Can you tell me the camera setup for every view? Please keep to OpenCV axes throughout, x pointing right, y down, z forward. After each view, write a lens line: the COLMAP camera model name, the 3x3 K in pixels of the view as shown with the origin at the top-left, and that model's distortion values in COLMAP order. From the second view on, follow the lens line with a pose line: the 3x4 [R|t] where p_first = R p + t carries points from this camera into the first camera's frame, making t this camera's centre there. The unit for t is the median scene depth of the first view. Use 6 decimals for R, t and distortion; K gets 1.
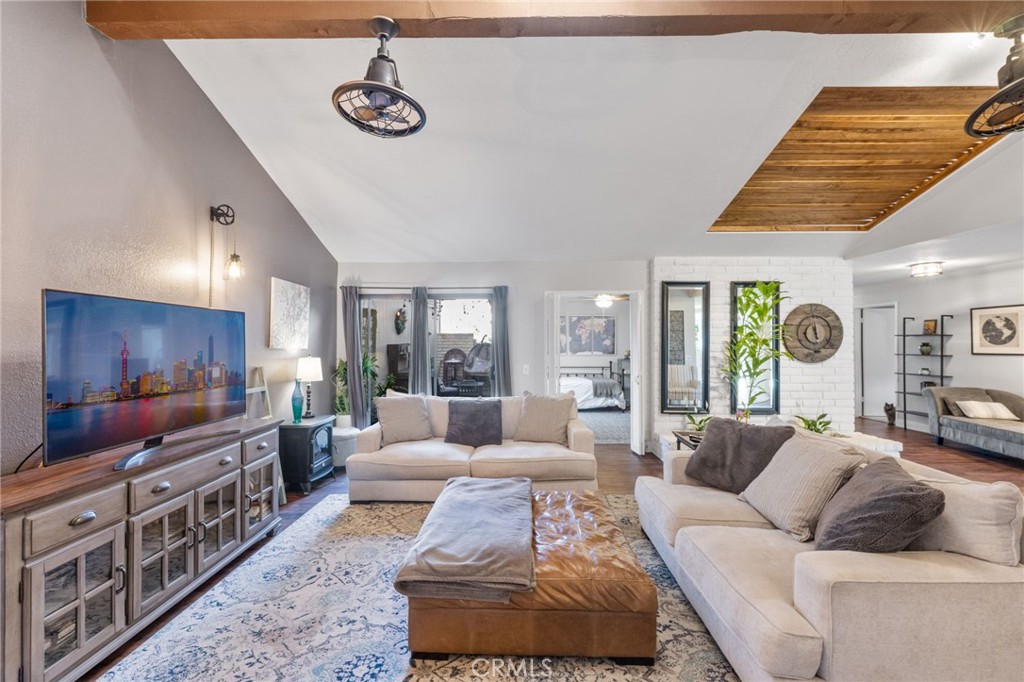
lens RADIAL K [[409.7, 0, 503.8], [0, 409.7, 339.1], [0, 0, 1]] dist [-0.001239, 0.000874]
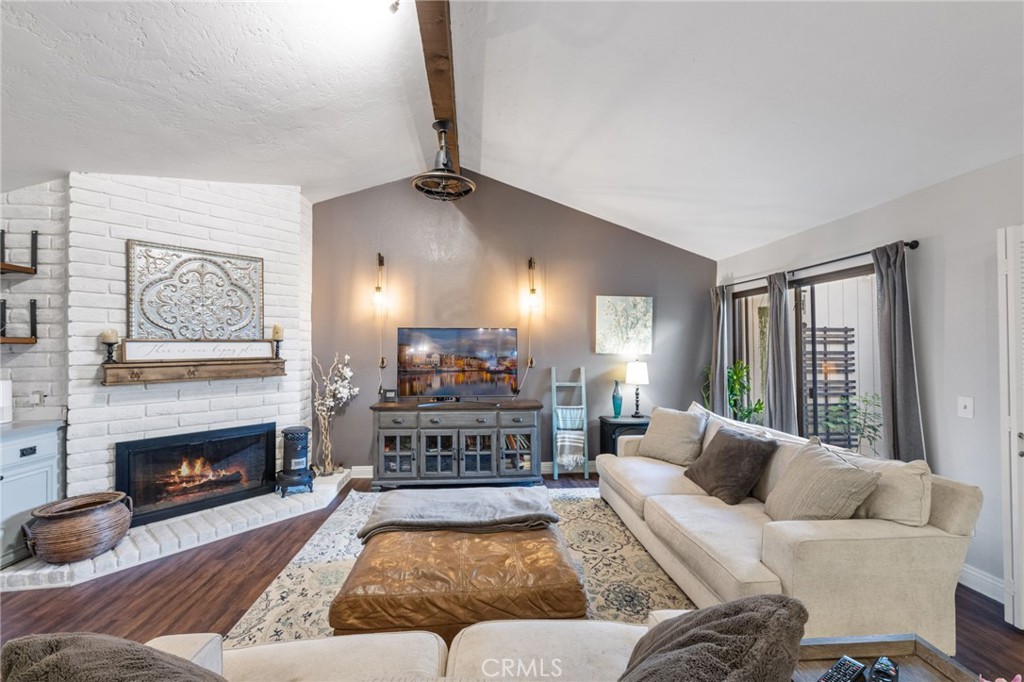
lens RADIAL K [[409.7, 0, 512.4], [0, 409.7, 338.9], [0, 0, 1]] dist [-0.001239, 0.000874]
pose [[0.109785, -0.021012, -0.993733, 0.472763], [0.007946, 0.999763, -0.020262, 0.001554], [0.993924, -0.005672, 0.109926, 0.450140]]
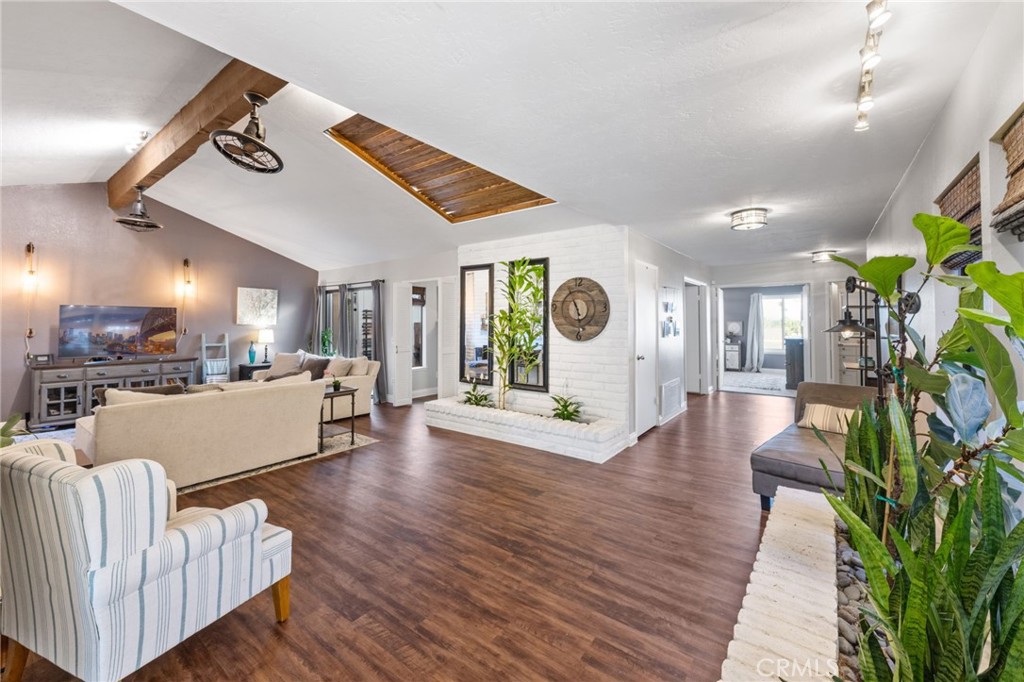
lens RADIAL K [[409.7, 0, 509.9], [0, 409.7, 311.7], [0, 0, 1]] dist [-0.001239, 0.000874]
pose [[0.805294, -0.017398, -0.592620, 1.183572], [0.008316, 0.999802, -0.018051, 0.006679], [0.592817, 0.009608, 0.805280, 0.154875]]
